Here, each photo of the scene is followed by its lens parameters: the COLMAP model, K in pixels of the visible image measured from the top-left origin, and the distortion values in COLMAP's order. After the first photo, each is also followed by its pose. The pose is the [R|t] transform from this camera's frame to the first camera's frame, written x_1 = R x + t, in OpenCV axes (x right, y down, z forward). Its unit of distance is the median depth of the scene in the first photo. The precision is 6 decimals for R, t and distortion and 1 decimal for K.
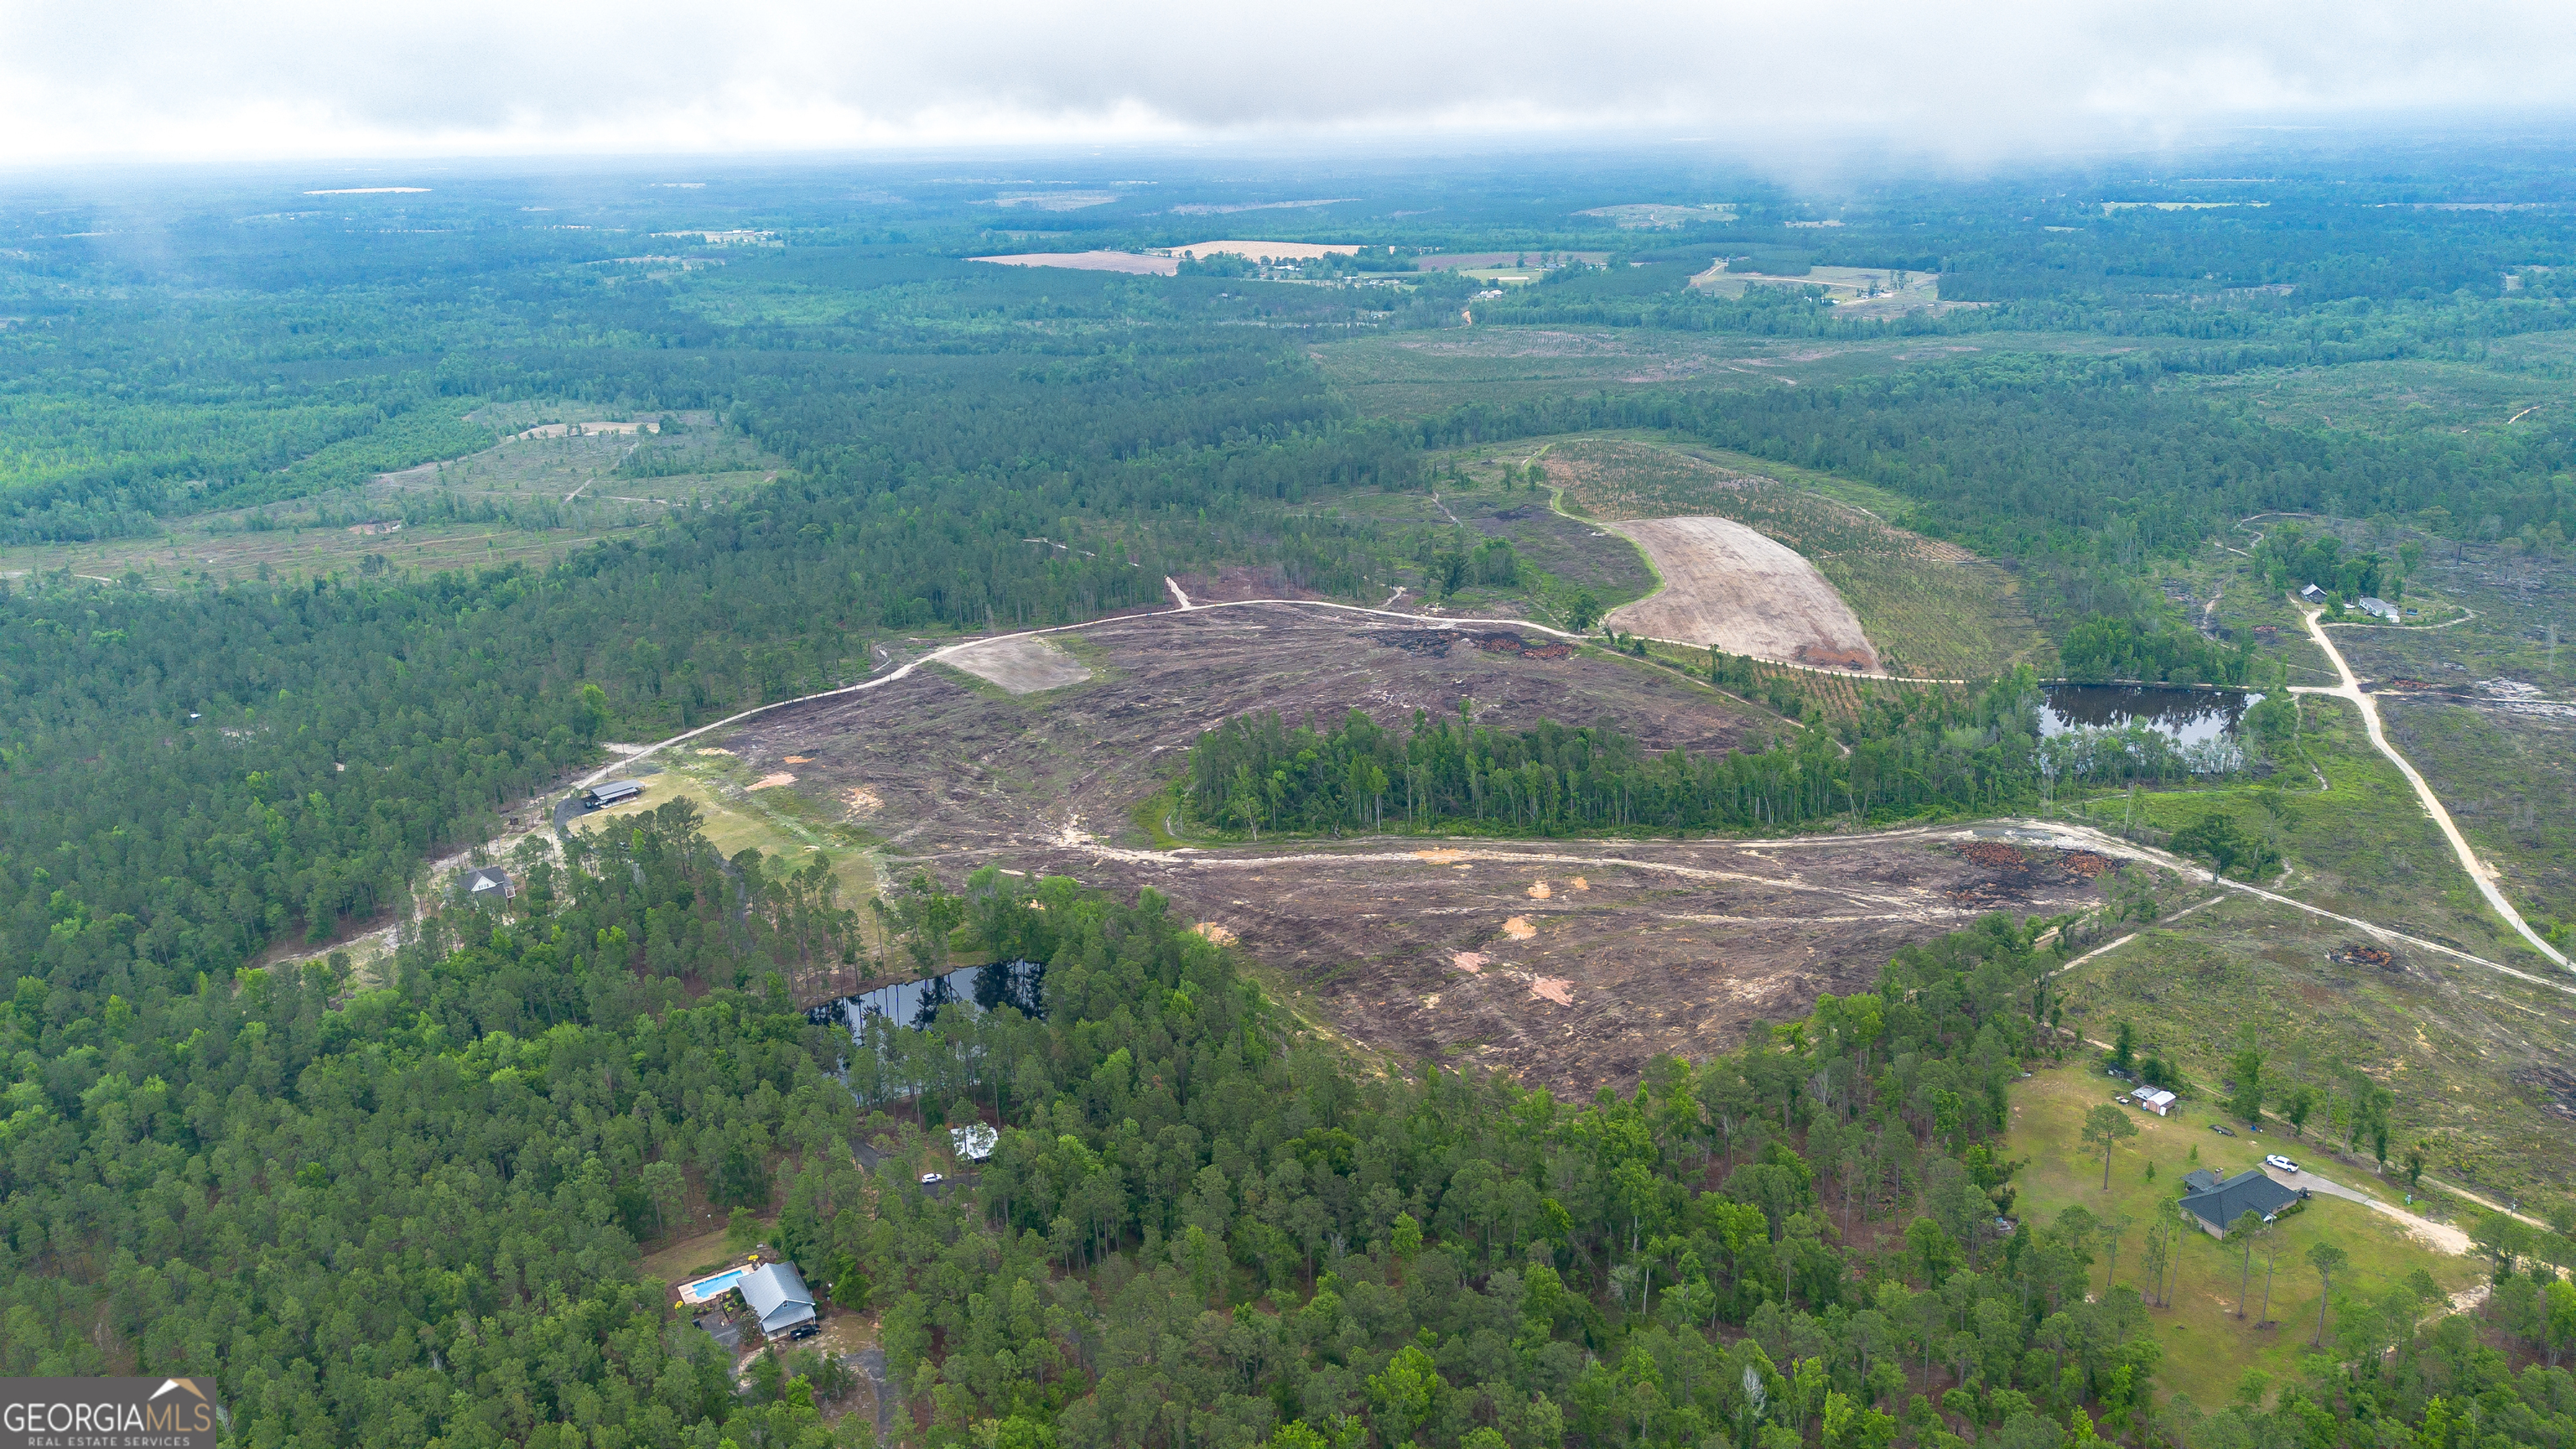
lens RADIAL K [[1837.1, 0, 1293.9], [0, 1837.1, 705.3], [0, 0, 1]] dist [0.080395, -0.075810]
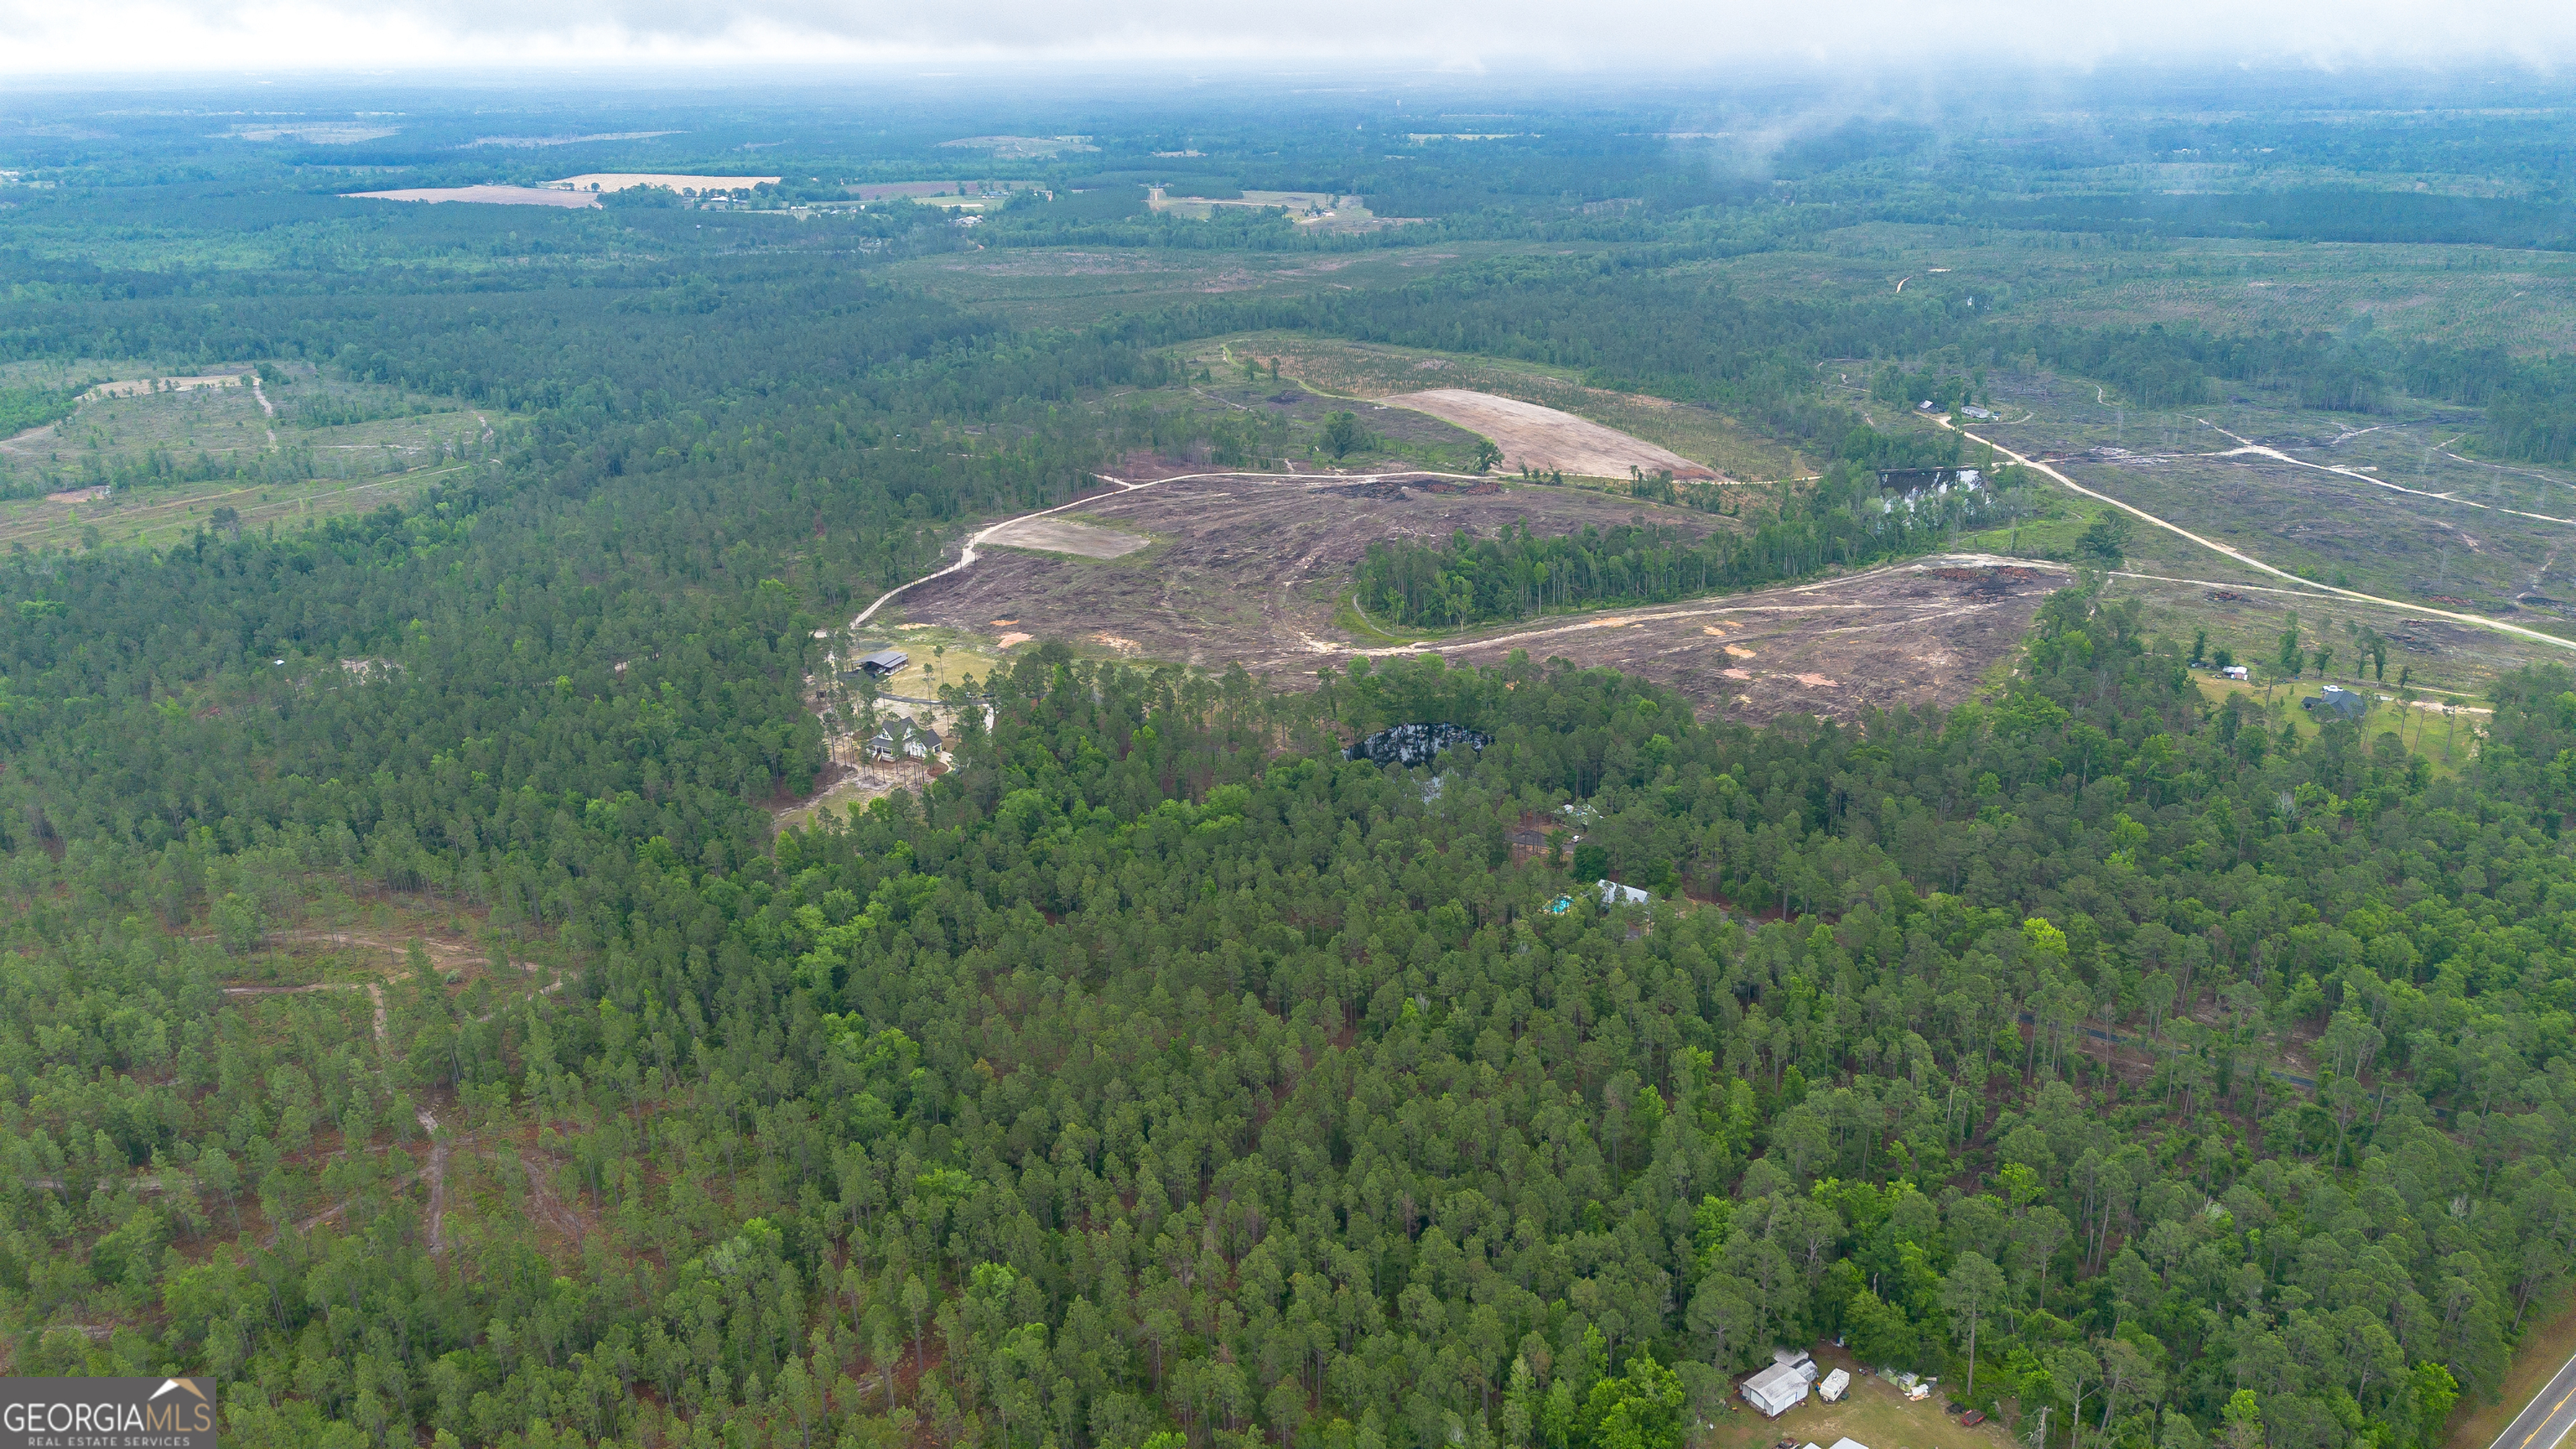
lens RADIAL K [[1837.1, 0, 1255.2], [0, 1837.1, 741.1], [0, 0, 1]] dist [0.080395, -0.075810]
pose [[0.917232, -0.131305, 0.376091, -0.190904], [0.113304, 0.991113, 0.069695, 0.013666], [-0.381900, -0.021314, 0.923958, -0.030657]]
